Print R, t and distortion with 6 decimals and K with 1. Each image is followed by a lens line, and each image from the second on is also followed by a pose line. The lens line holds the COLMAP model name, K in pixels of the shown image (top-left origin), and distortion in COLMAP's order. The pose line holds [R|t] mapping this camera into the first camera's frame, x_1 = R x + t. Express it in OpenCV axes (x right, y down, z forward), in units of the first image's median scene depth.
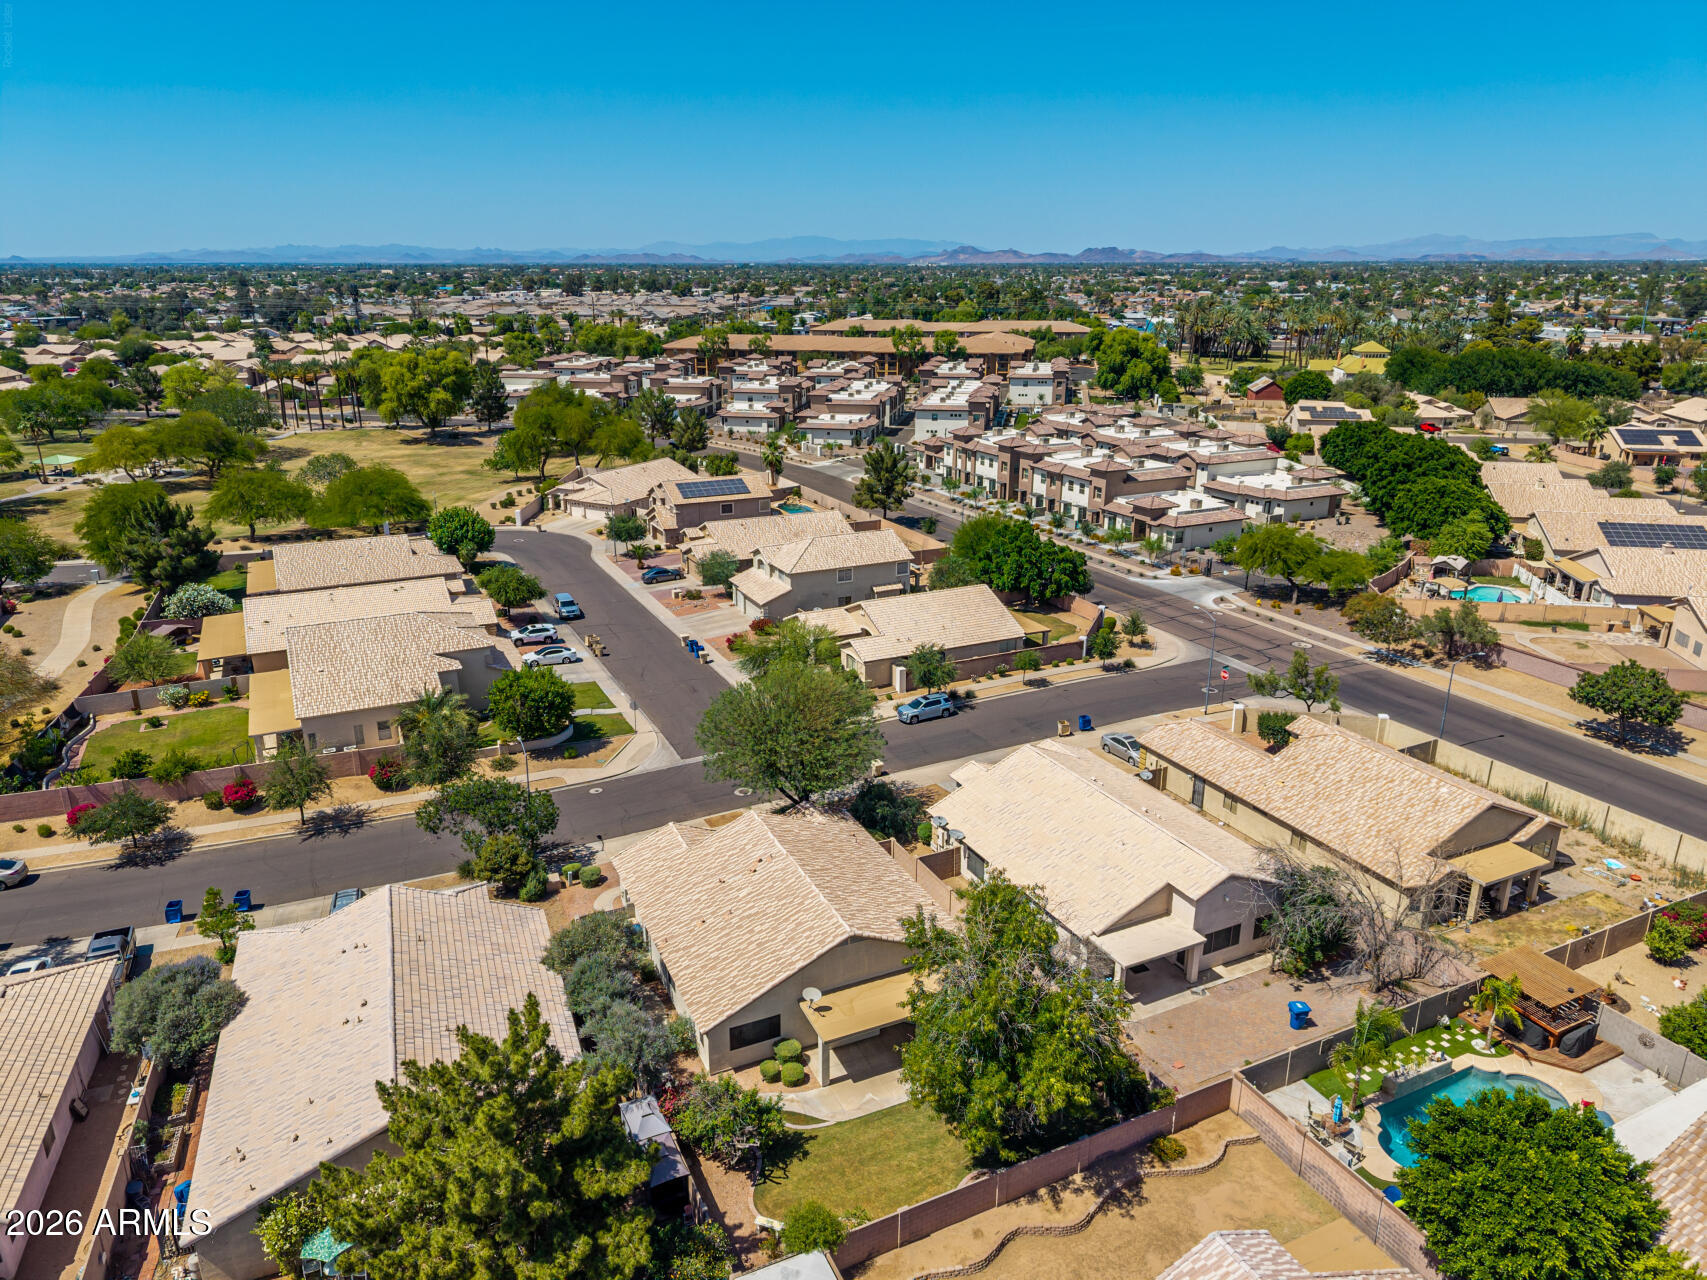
lens RADIAL K [[1147.4, 0, 853.5], [0, 1147.4, 640.0], [0, 0, 1]] dist [0.040059, -0.048635]
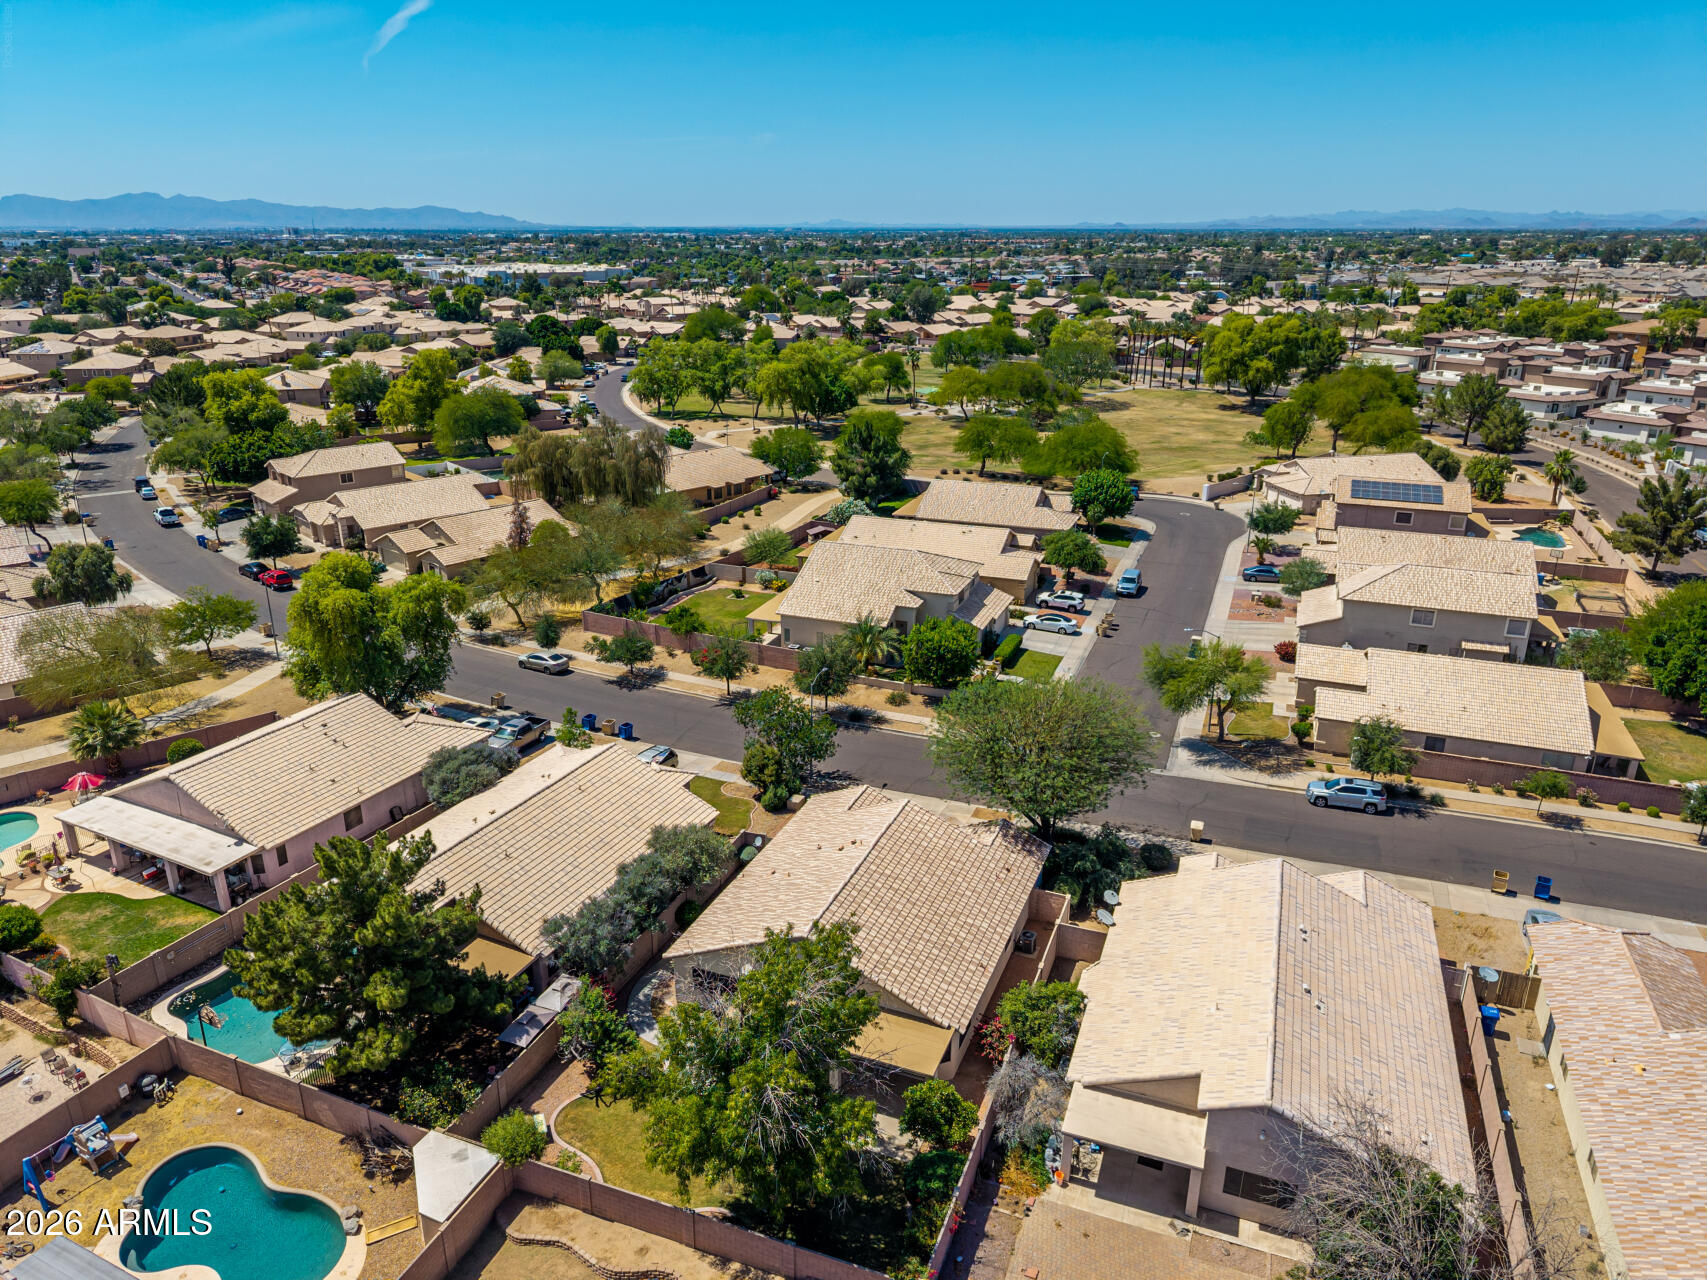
lens RADIAL K [[1147.4, 0, 853.5], [0, 1147.4, 640.0], [0, 0, 1]] dist [0.040059, -0.048635]
pose [[0.678416, 0.249661, -0.690957, 0.268621], [-0.231050, 0.965272, 0.121921, -0.045829], [0.697401, 0.076933, 0.712540, 0.141939]]
